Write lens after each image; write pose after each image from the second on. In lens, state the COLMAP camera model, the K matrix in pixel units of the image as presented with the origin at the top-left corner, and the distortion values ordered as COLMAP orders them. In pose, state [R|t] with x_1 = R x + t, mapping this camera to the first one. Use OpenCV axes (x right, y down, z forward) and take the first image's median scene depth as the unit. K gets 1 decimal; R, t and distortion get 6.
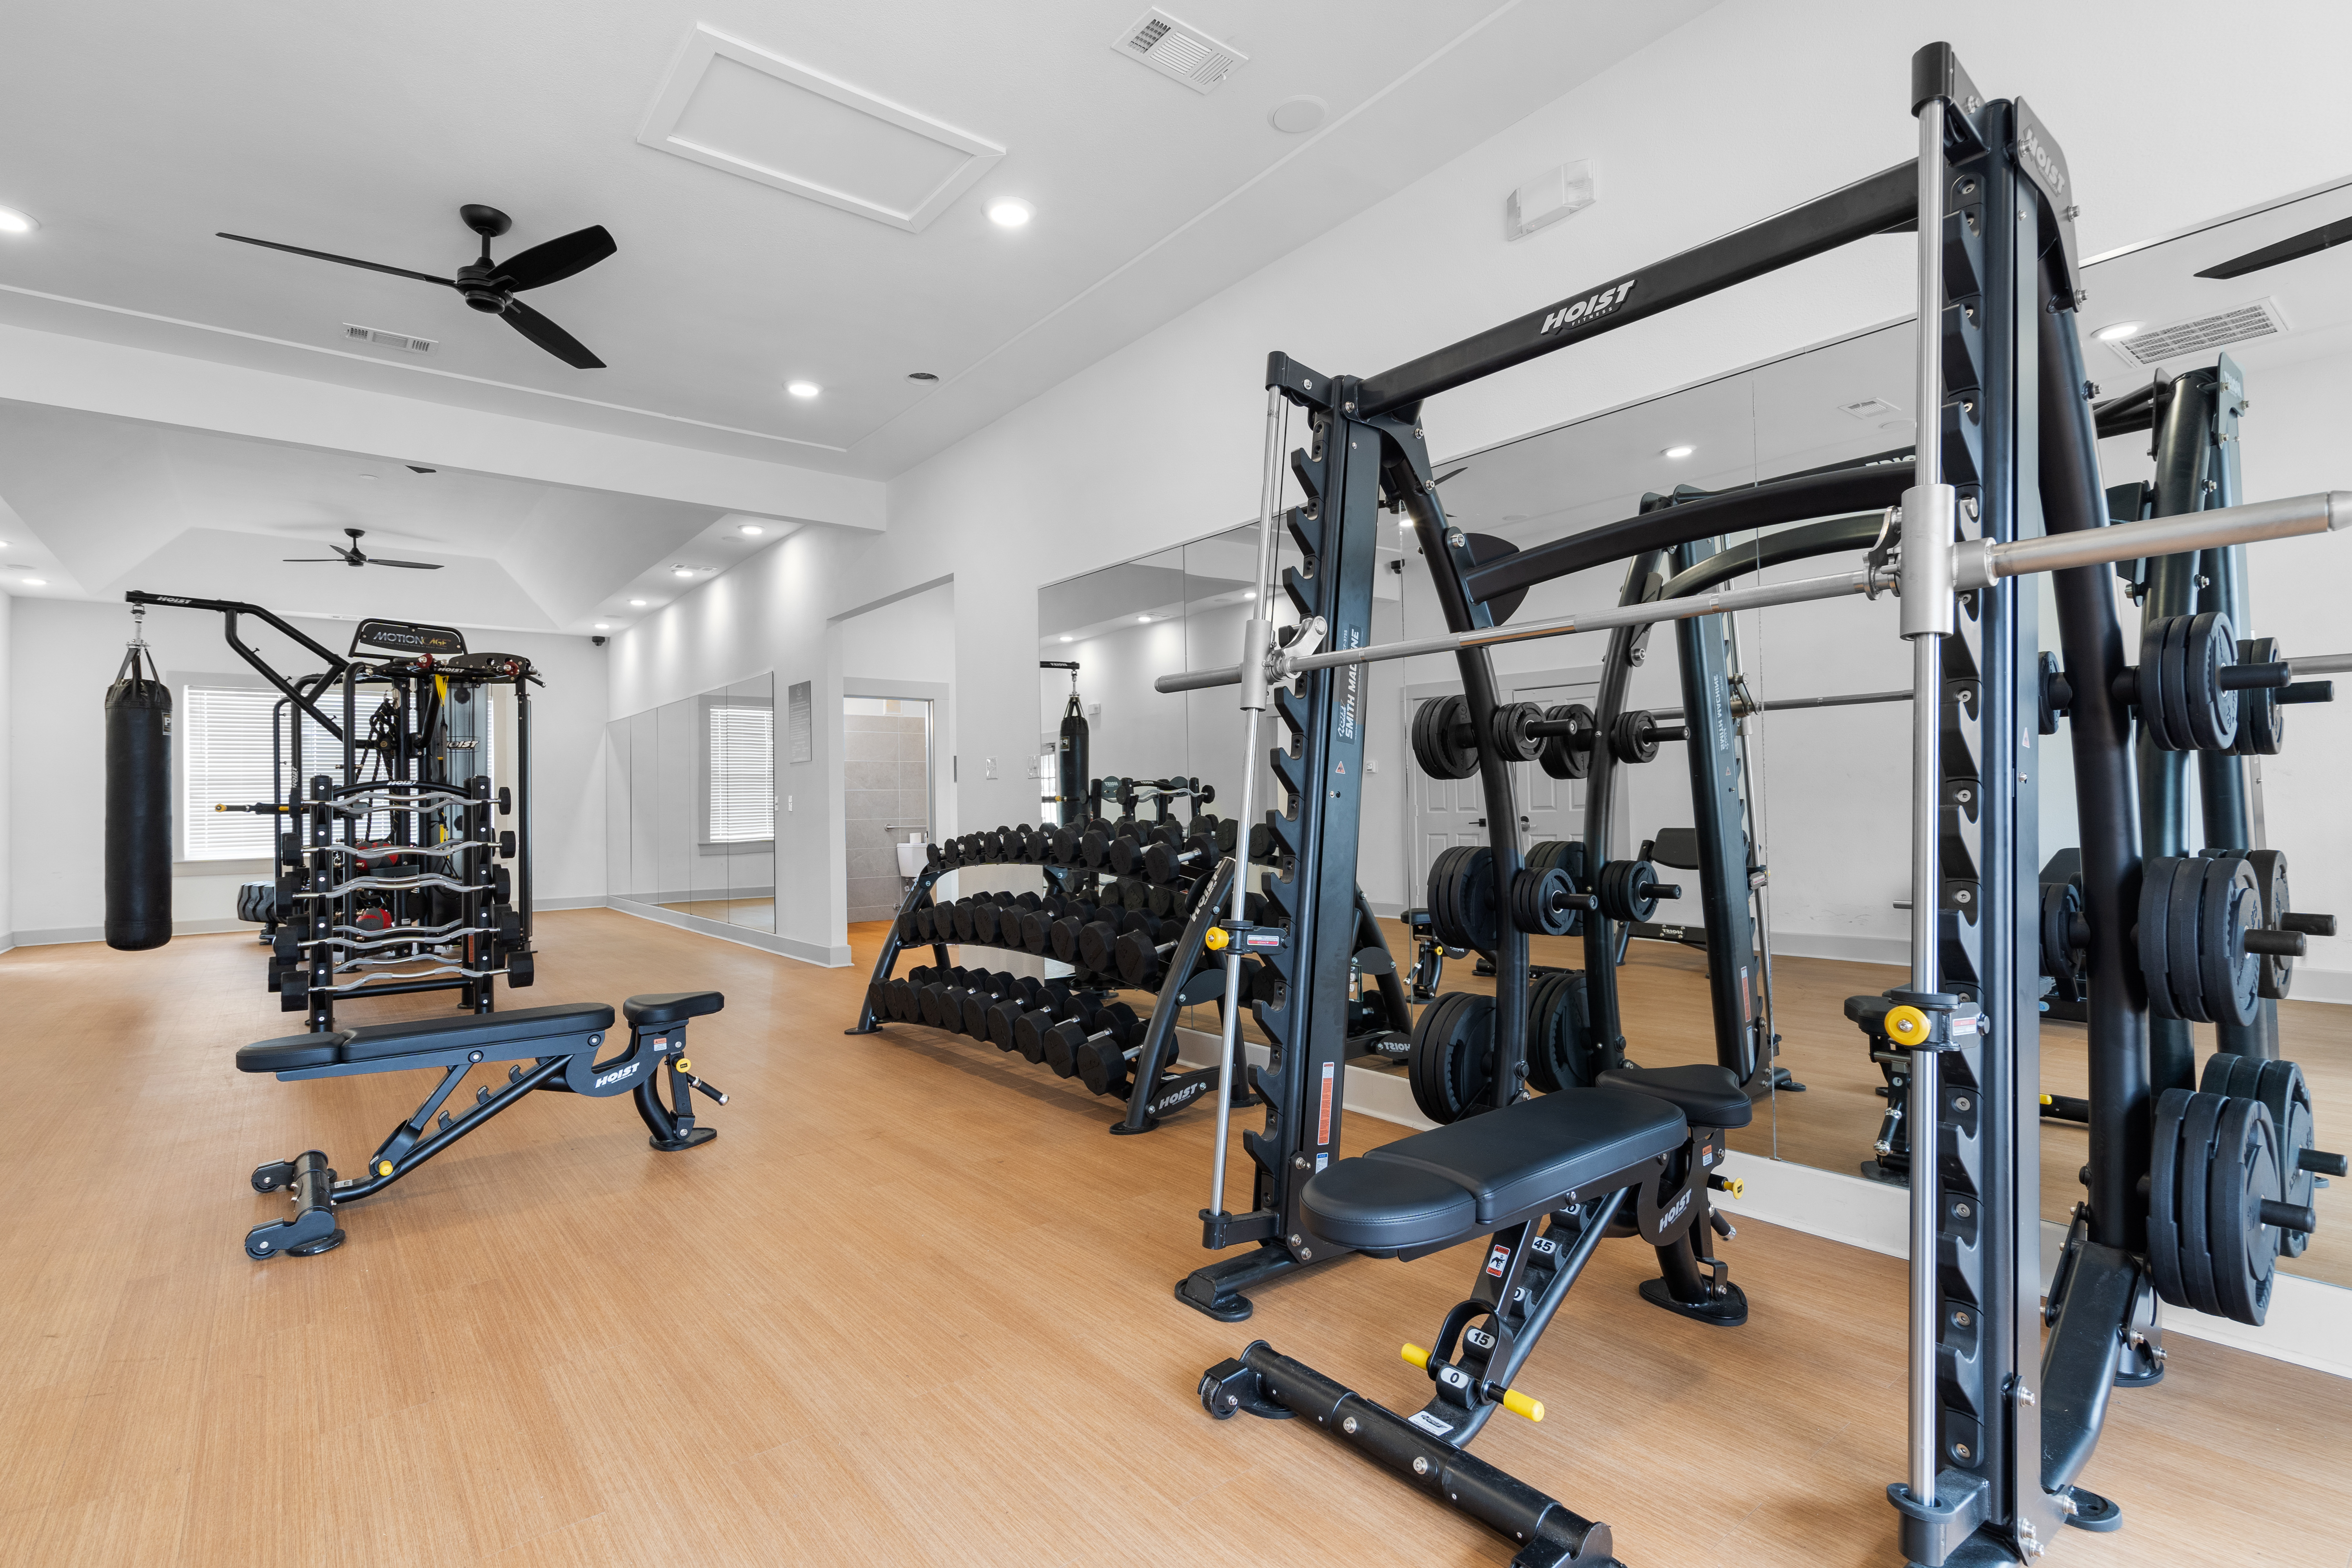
lens RADIAL K [[1124.7, 0, 1179.3], [0, 1124.7, 799.6], [0, 0, 1]] dist [0.001859, 0.000633]
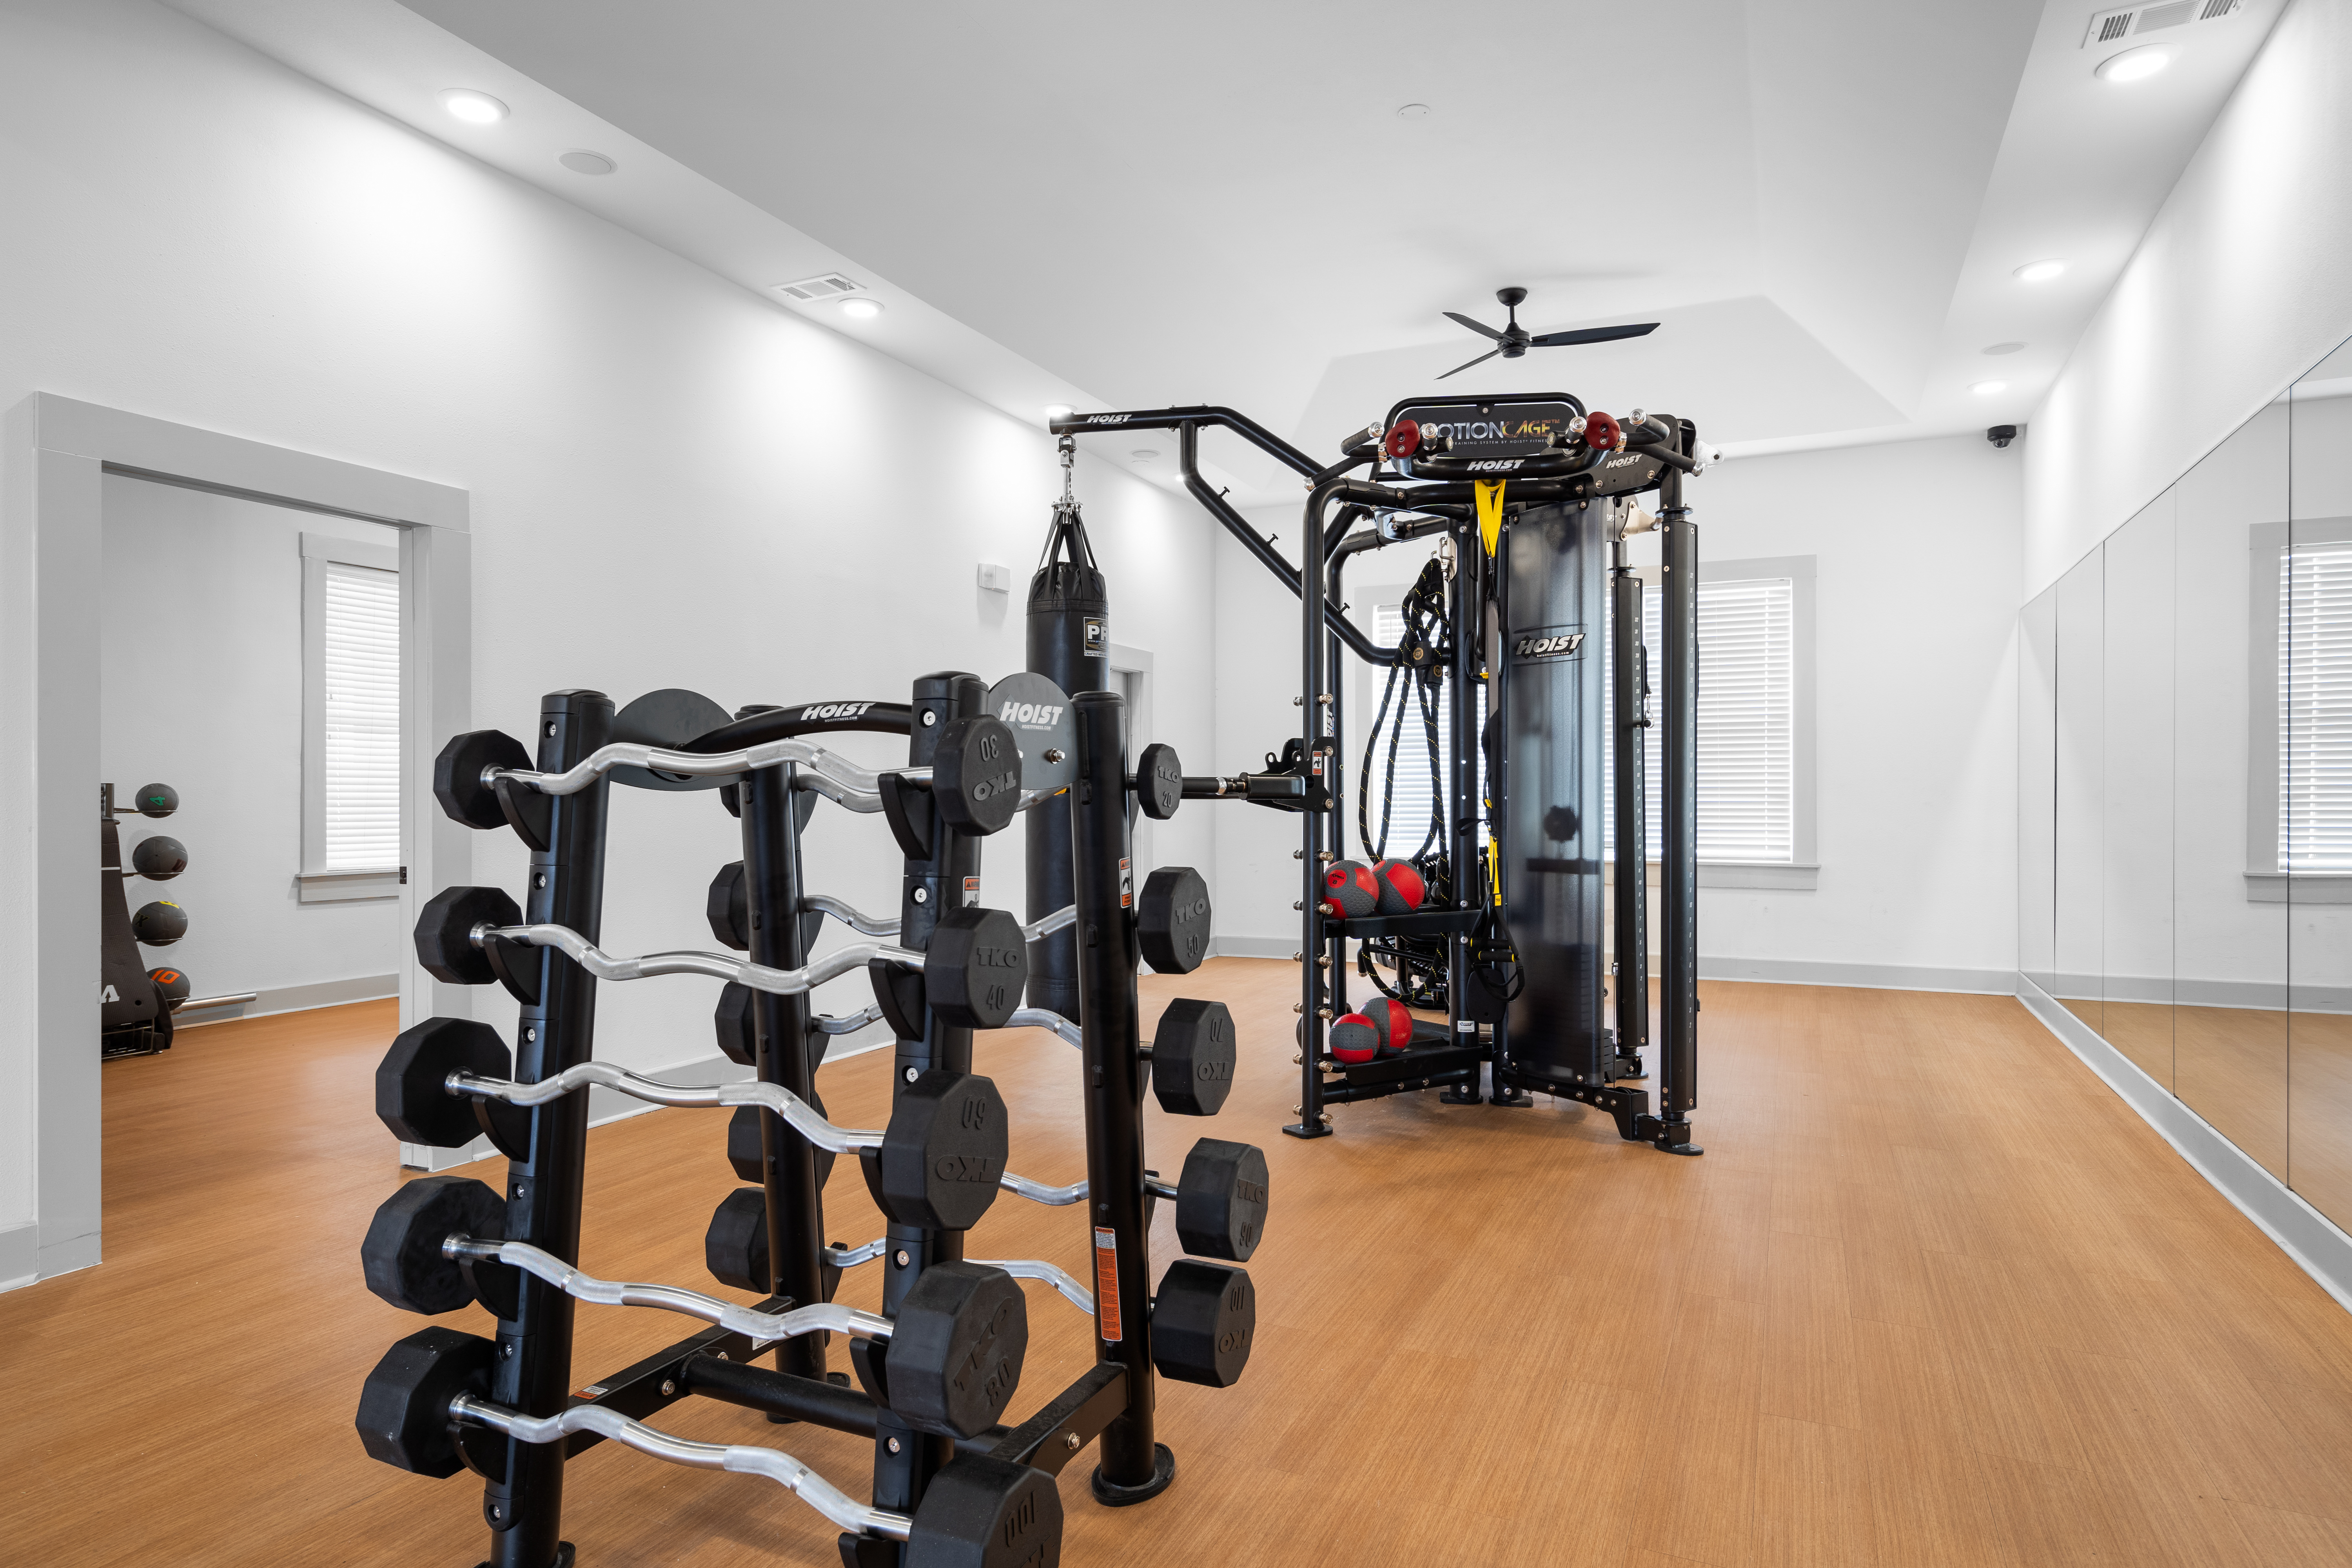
lens RADIAL K [[1322.1, 0, 1180.0], [0, 1322.1, 780.7], [0, 0, 1]] dist [0.020434, -0.000077]
pose [[0.440402, 0.012295, -0.897716, -0.234860], [-0.003074, 0.999921, 0.012187, -0.001541], [0.897795, -0.002608, 0.440405, 0.639218]]
